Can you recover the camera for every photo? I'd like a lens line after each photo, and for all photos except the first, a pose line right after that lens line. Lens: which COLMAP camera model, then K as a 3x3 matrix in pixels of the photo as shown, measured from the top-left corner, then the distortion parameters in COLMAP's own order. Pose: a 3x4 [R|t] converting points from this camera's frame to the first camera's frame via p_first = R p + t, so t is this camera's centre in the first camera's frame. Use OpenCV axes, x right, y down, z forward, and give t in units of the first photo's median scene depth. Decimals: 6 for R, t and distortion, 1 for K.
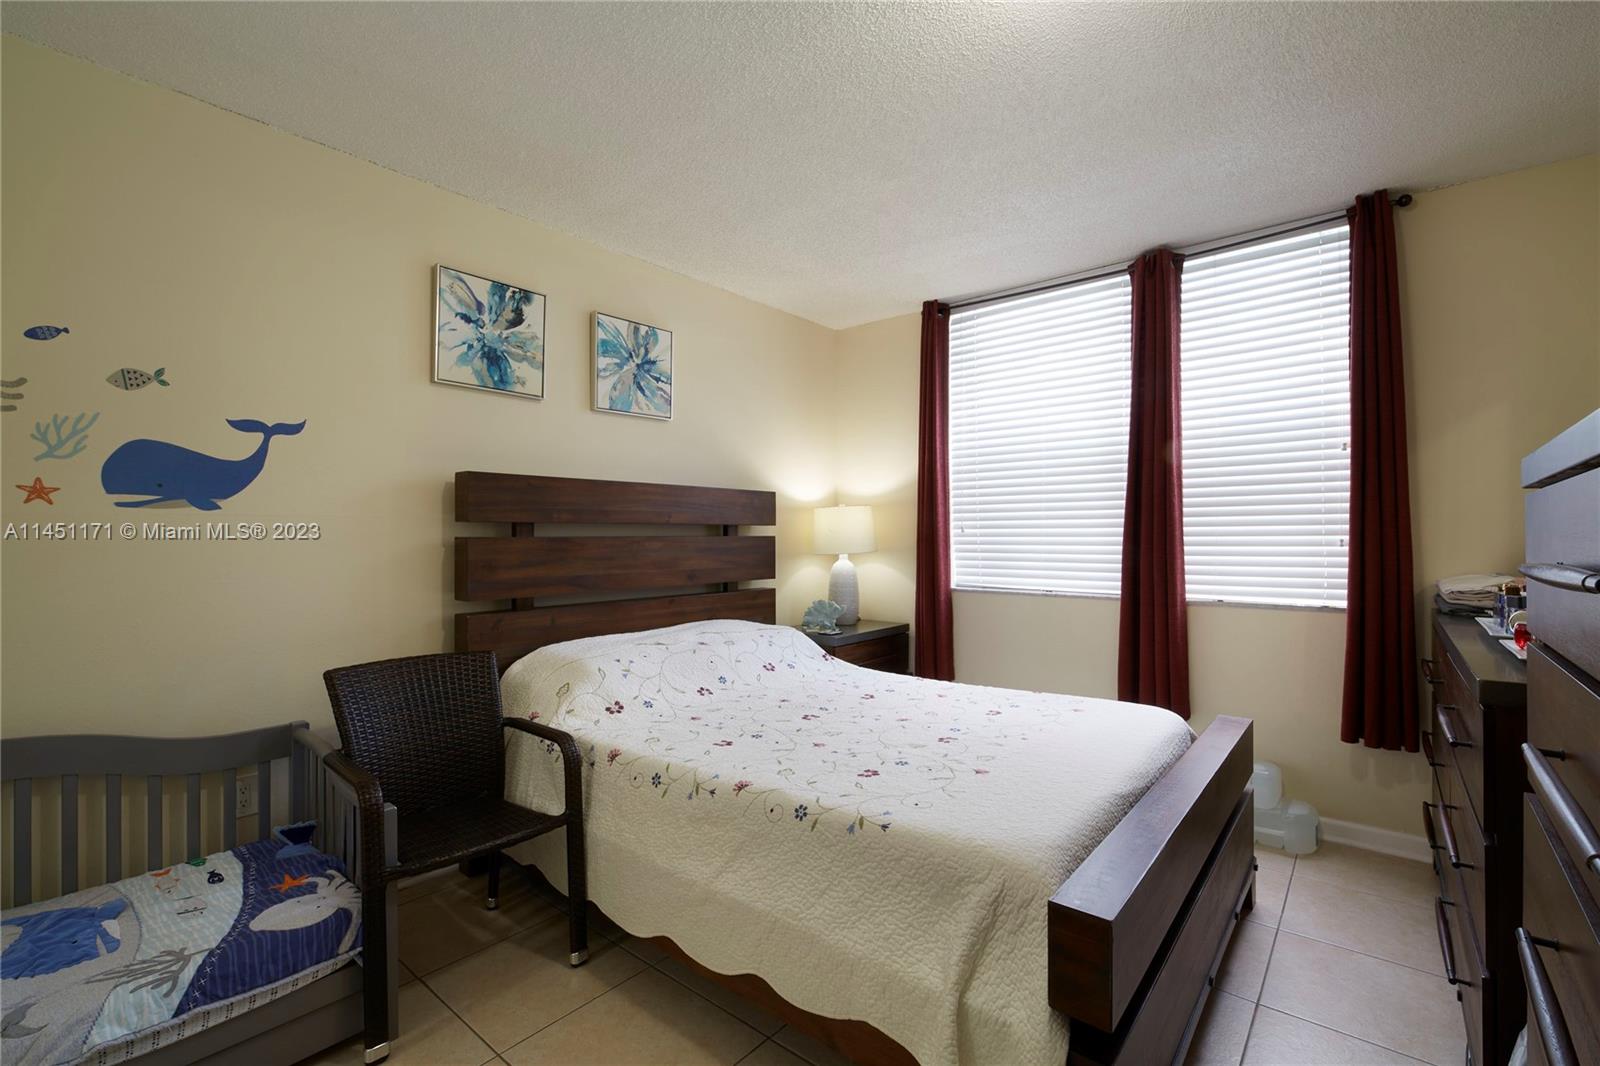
lens RADIAL K [[706.2, 0, 798.3], [0, 706.2, 530.0], [0, 0, 1]] dist [-0.011344, -0.001650]
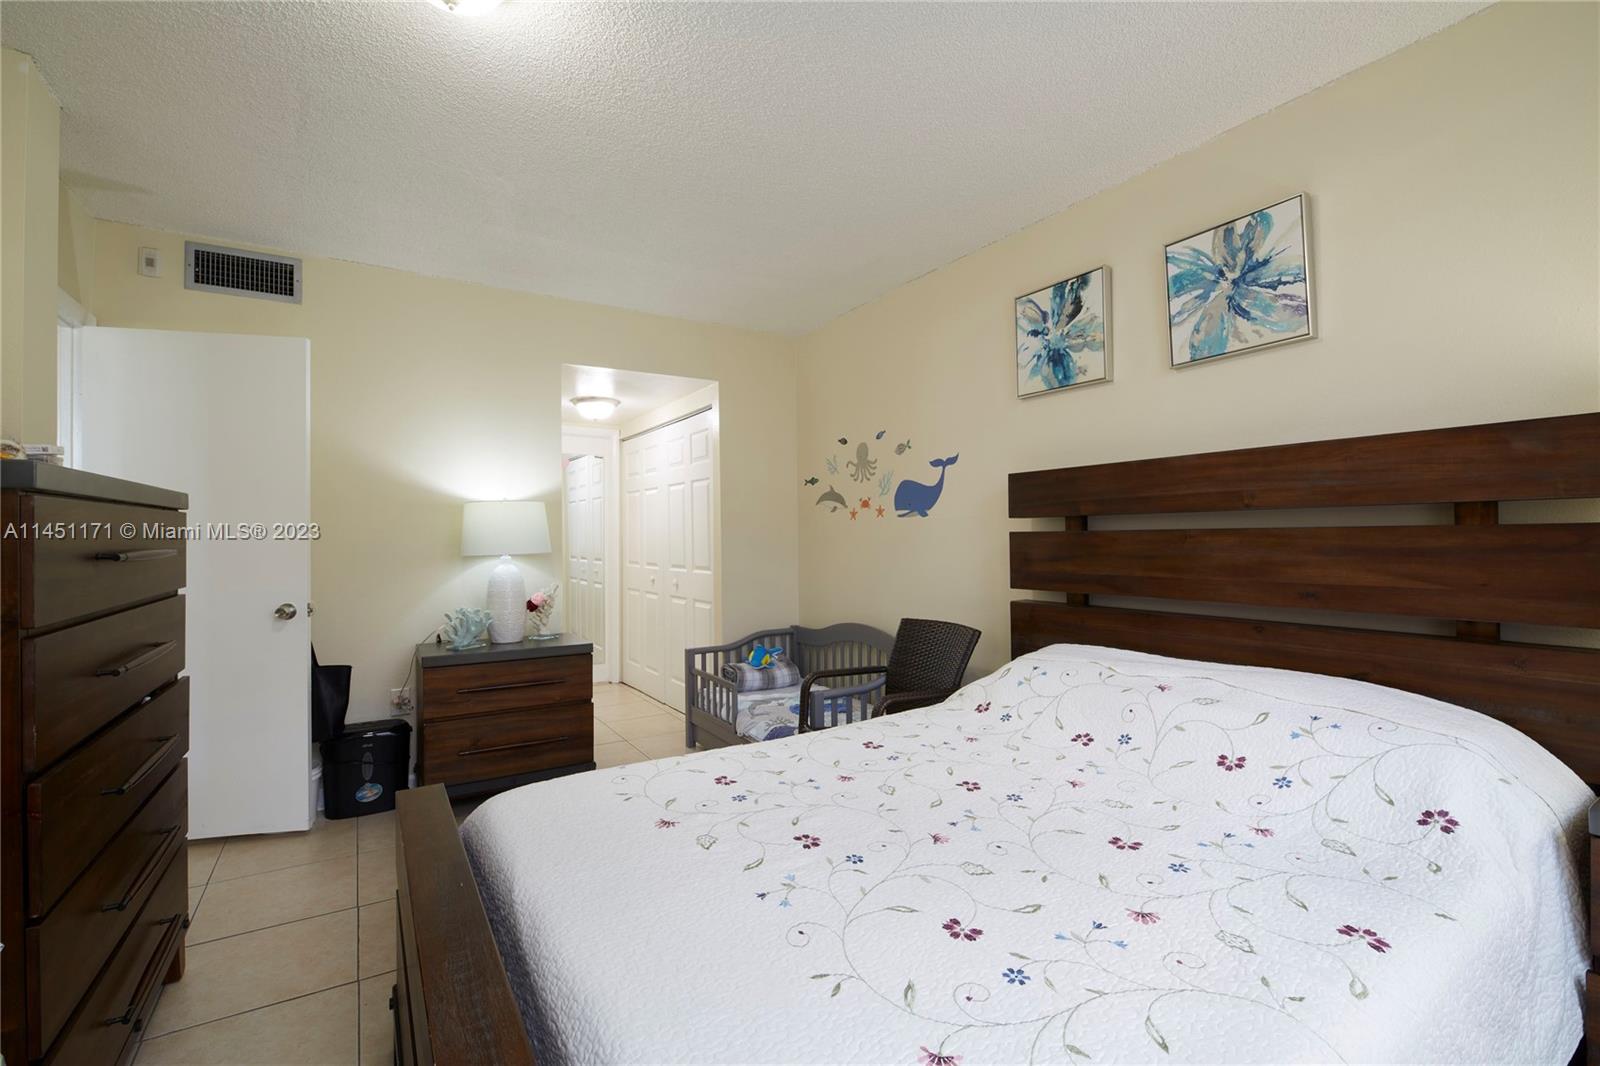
lens RADIAL K [[706.2, 0, 799.7], [0, 706.2, 531.2], [0, 0, 1]] dist [-0.011344, -0.001650]
pose [[-0.326258, 0.005593, -0.945264, 0.646967], [0.025549, 0.999669, -0.002904, 0.003278], [0.944936, -0.025098, -0.326293, 0.933619]]
